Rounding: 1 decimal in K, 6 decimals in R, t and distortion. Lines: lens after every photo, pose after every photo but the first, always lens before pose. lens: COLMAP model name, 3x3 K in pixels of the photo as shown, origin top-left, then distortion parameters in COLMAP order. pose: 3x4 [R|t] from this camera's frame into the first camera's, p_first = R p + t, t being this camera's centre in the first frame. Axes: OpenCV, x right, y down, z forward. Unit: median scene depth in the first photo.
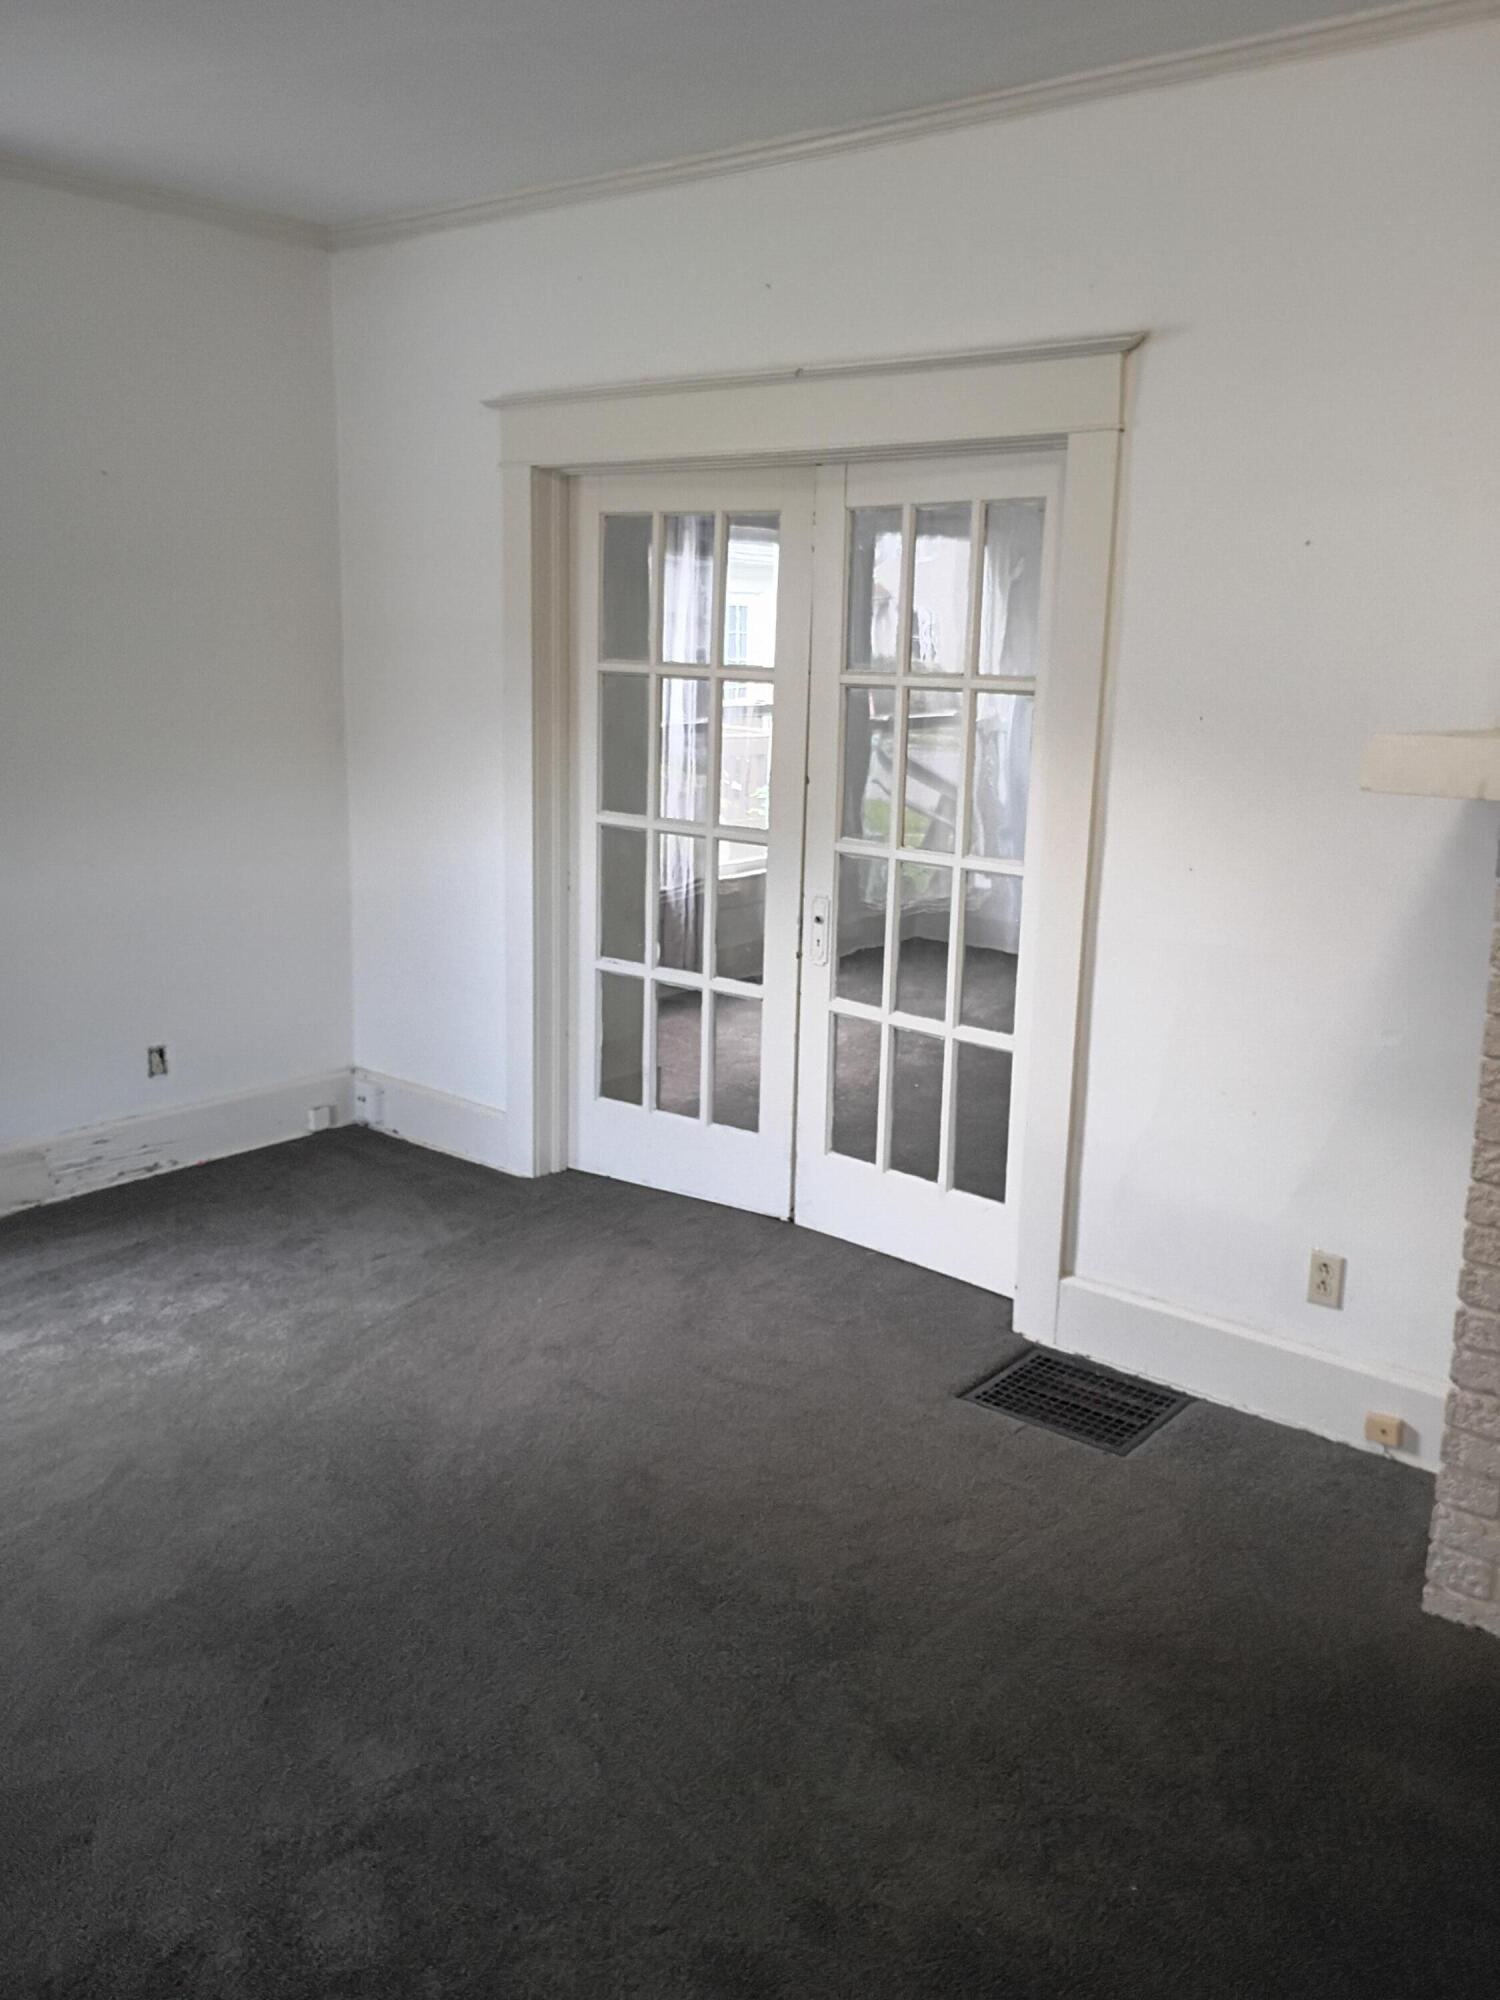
lens RADIAL K [[1660.5, 0, 752.6], [0, 1660.5, 1000.2], [0, 0, 1]] dist [0.004783, -0.006670]
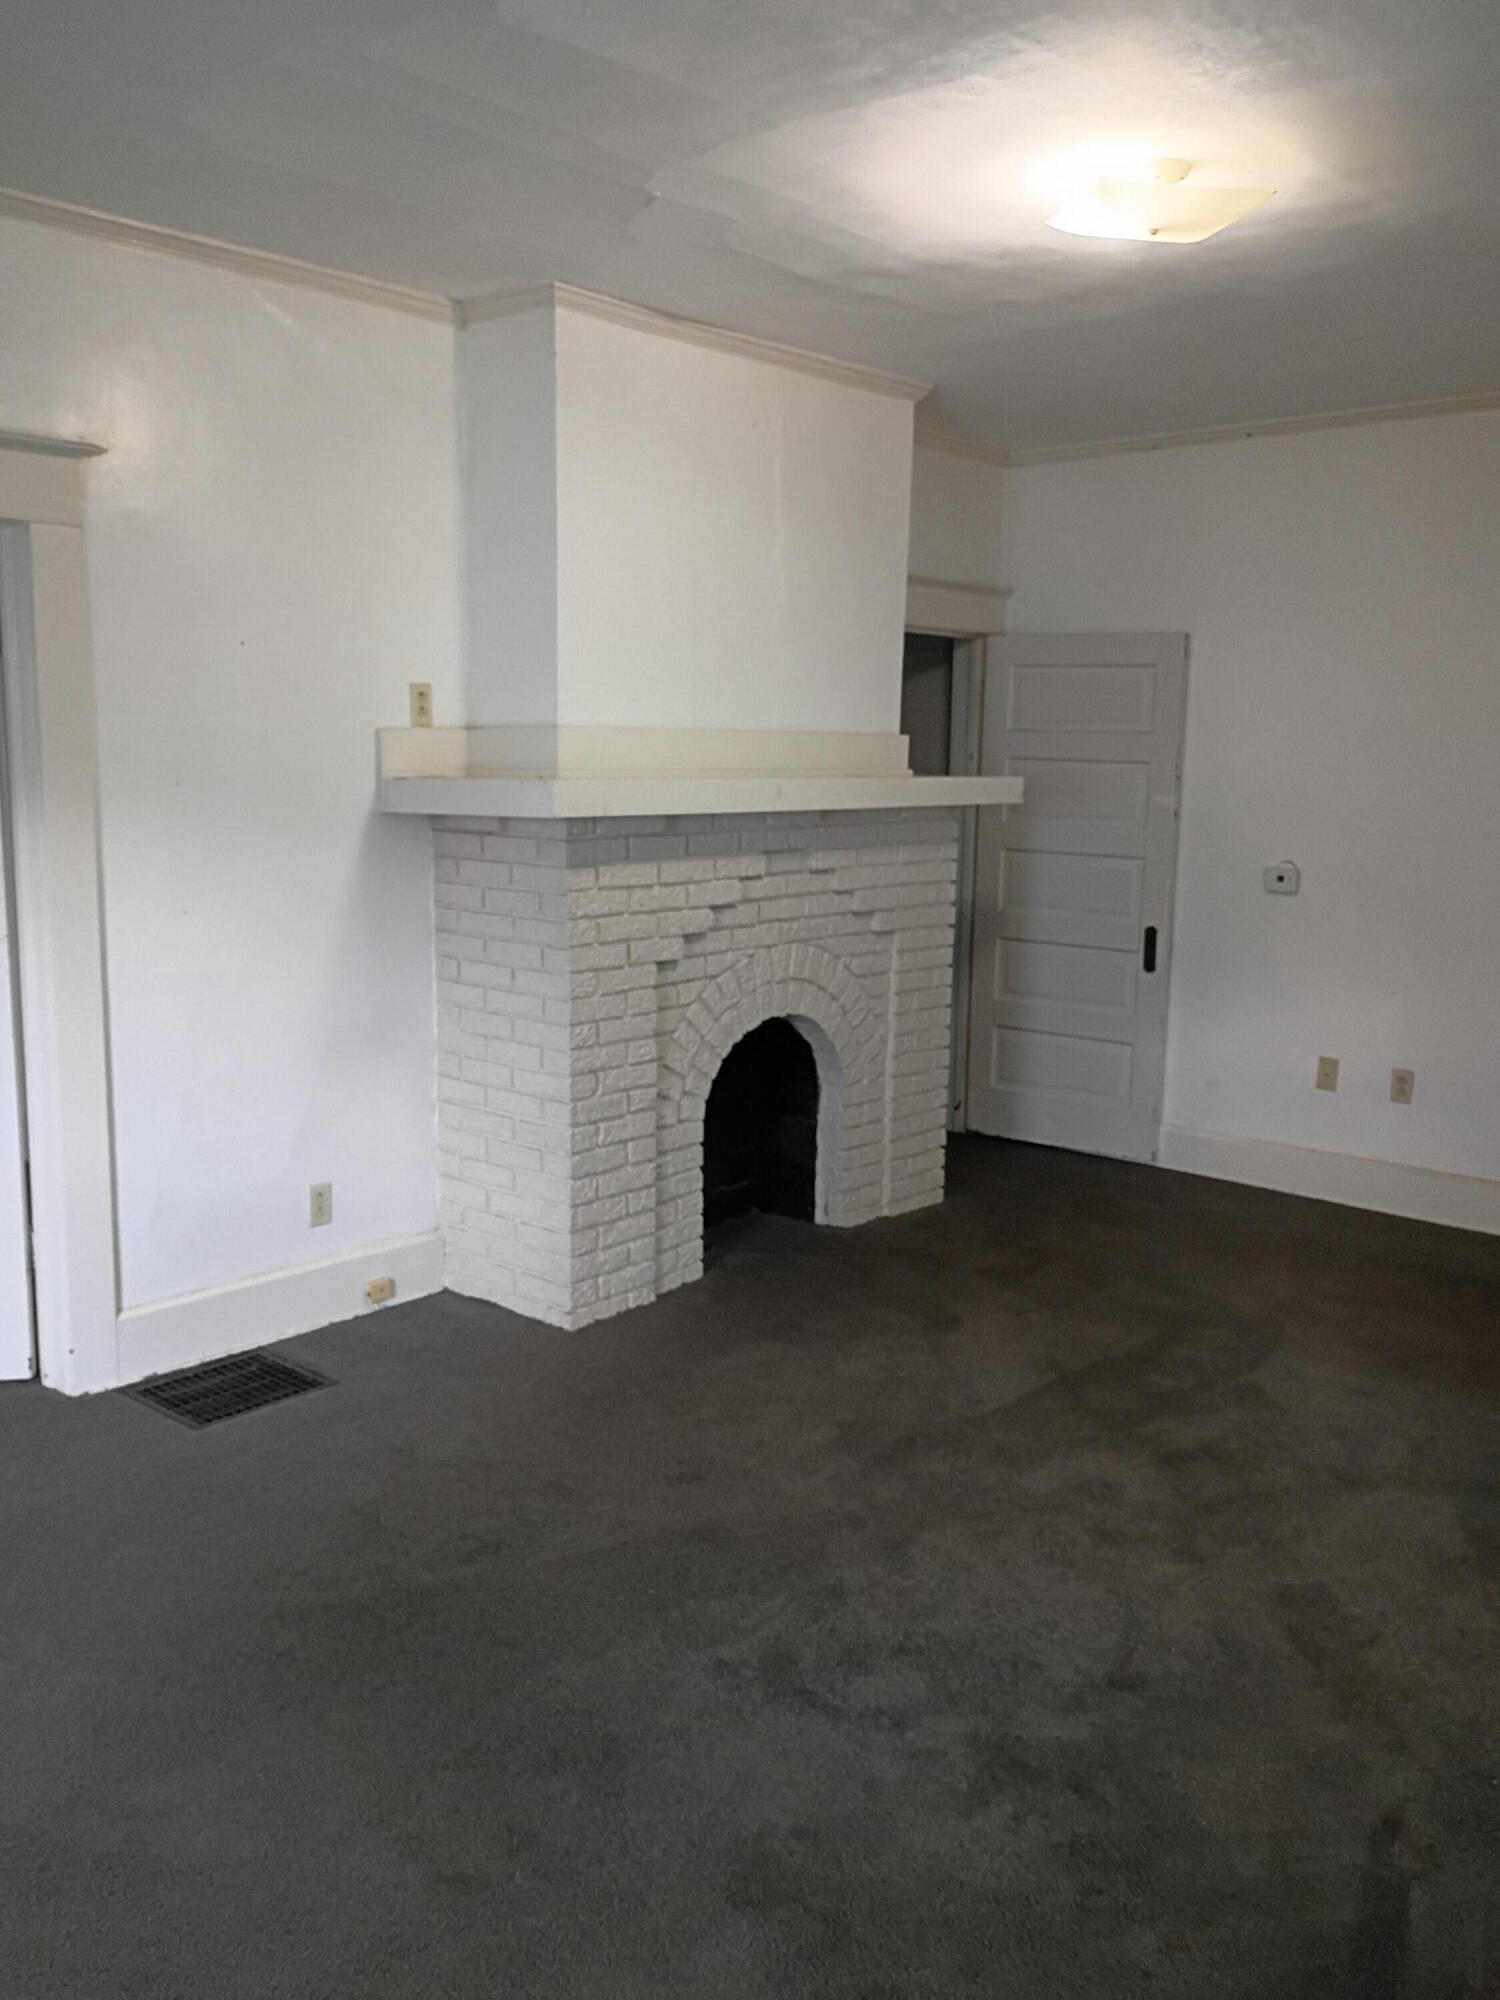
lens RADIAL K [[1660.5, 0, 752.1], [0, 1660.5, 998.7], [0, 0, 1]] dist [0.004783, -0.006670]
pose [[0.027554, -0.181074, 0.983083, -0.741156], [0.199272, 0.964713, 0.172105, -0.118957], [-0.979557, 0.191159, 0.062665, 0.463477]]
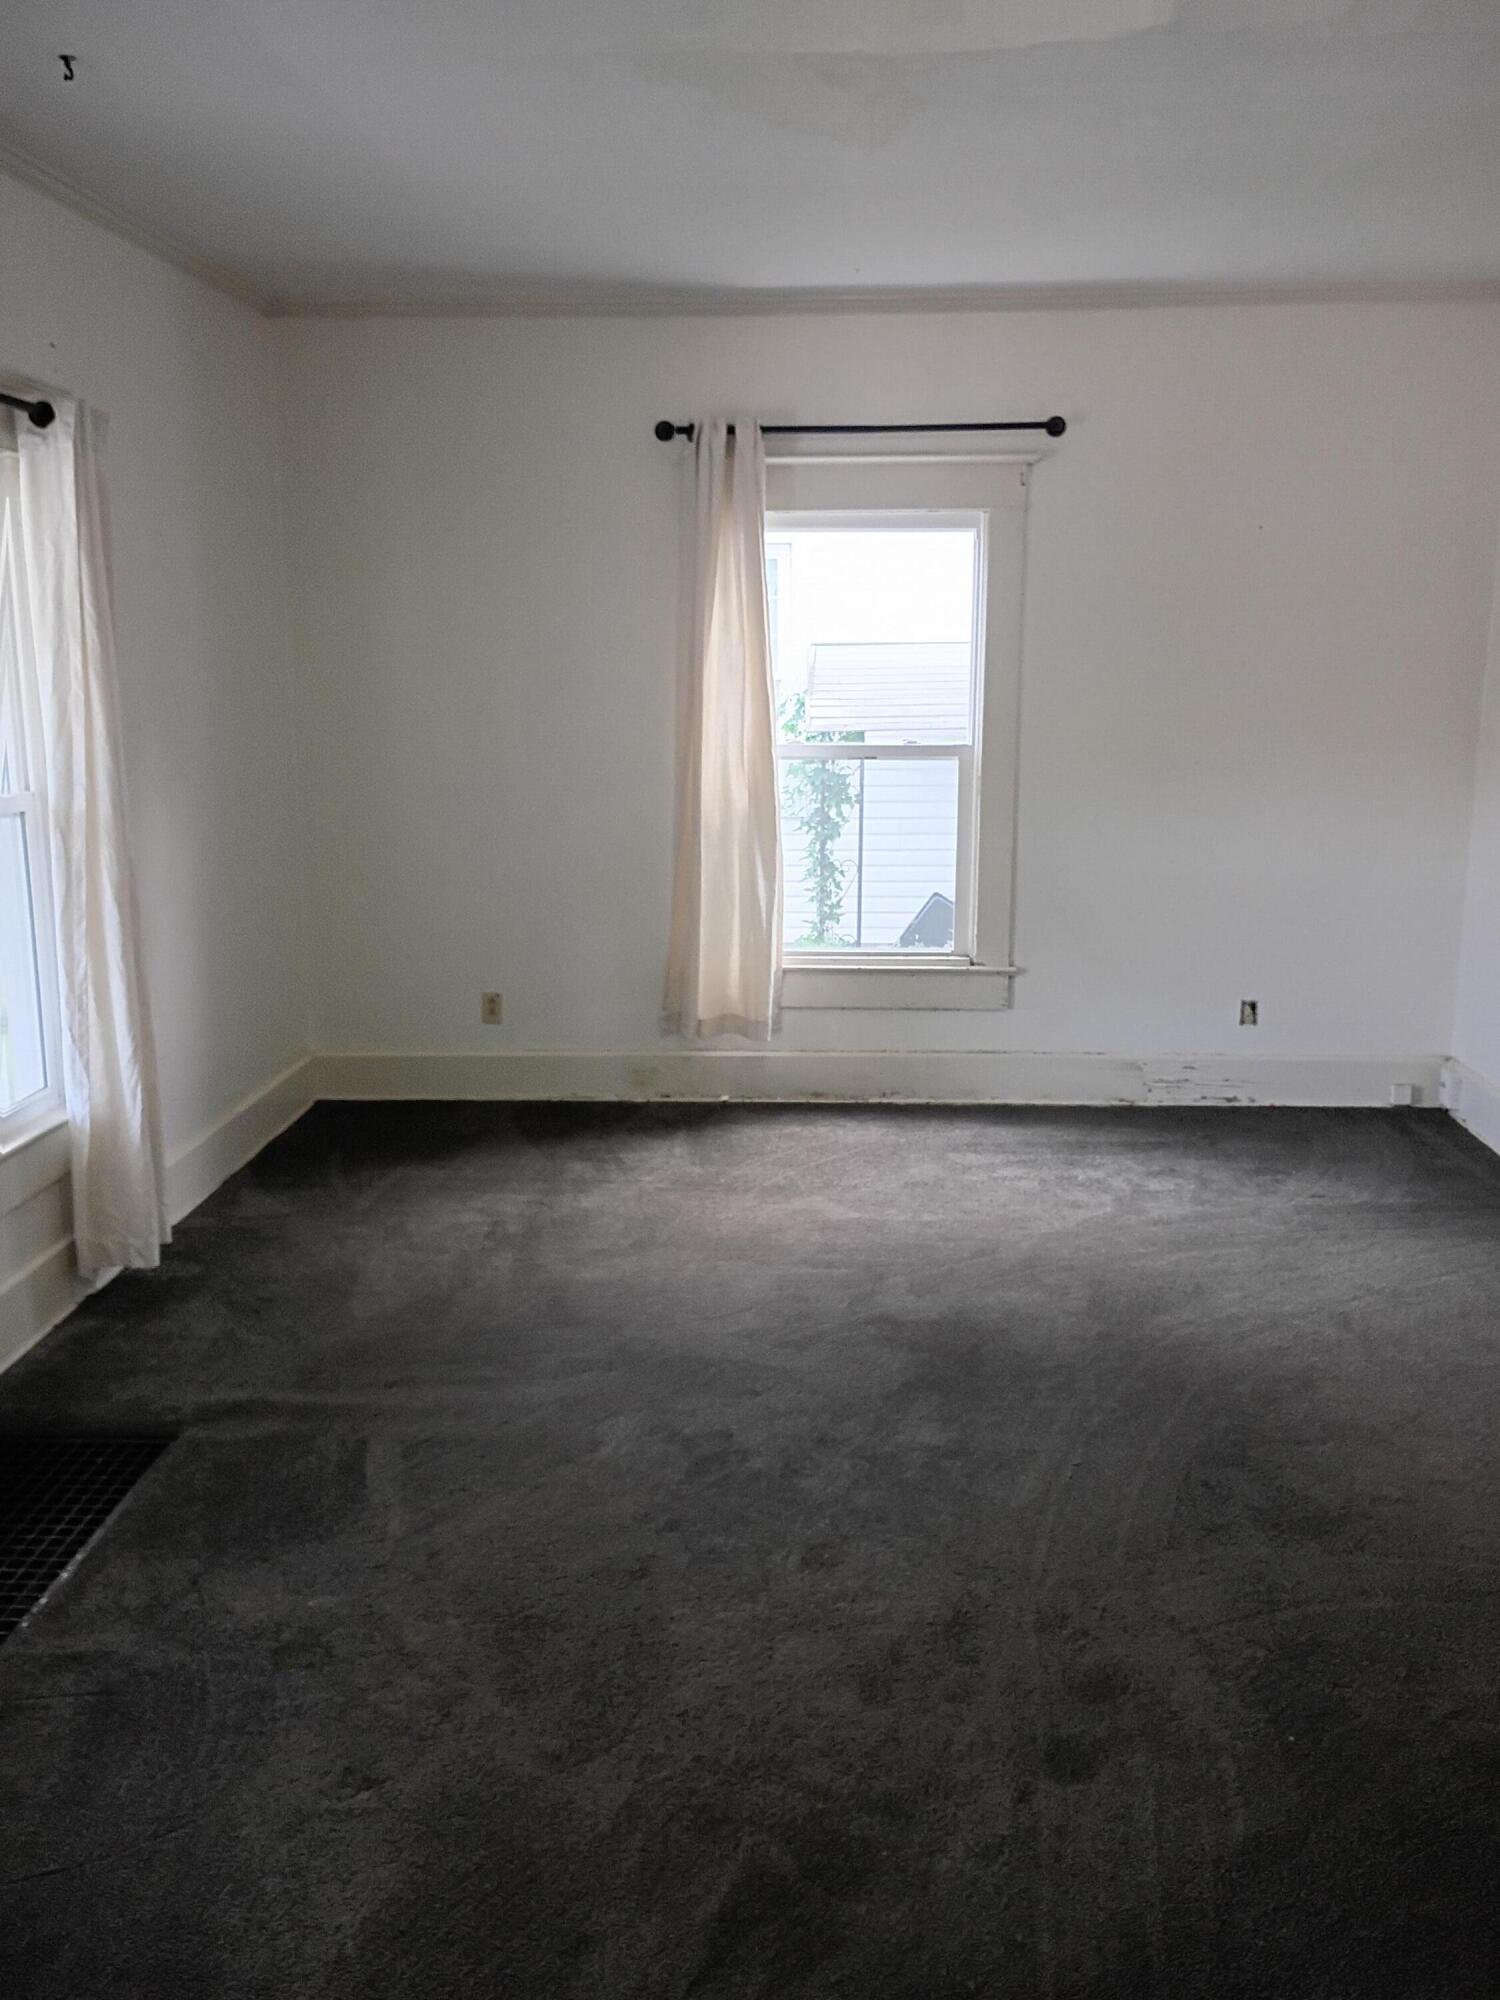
lens RADIAL K [[1660.5, 0, 747.4], [0, 1660.5, 998.4], [0, 0, 1]] dist [0.004783, -0.006670]
pose [[0.585470, 0.143750, -0.797848, 0.462587], [-0.157963, 0.985519, 0.061648, 0.011317], [0.795156, 0.089938, 0.599698, -0.015714]]
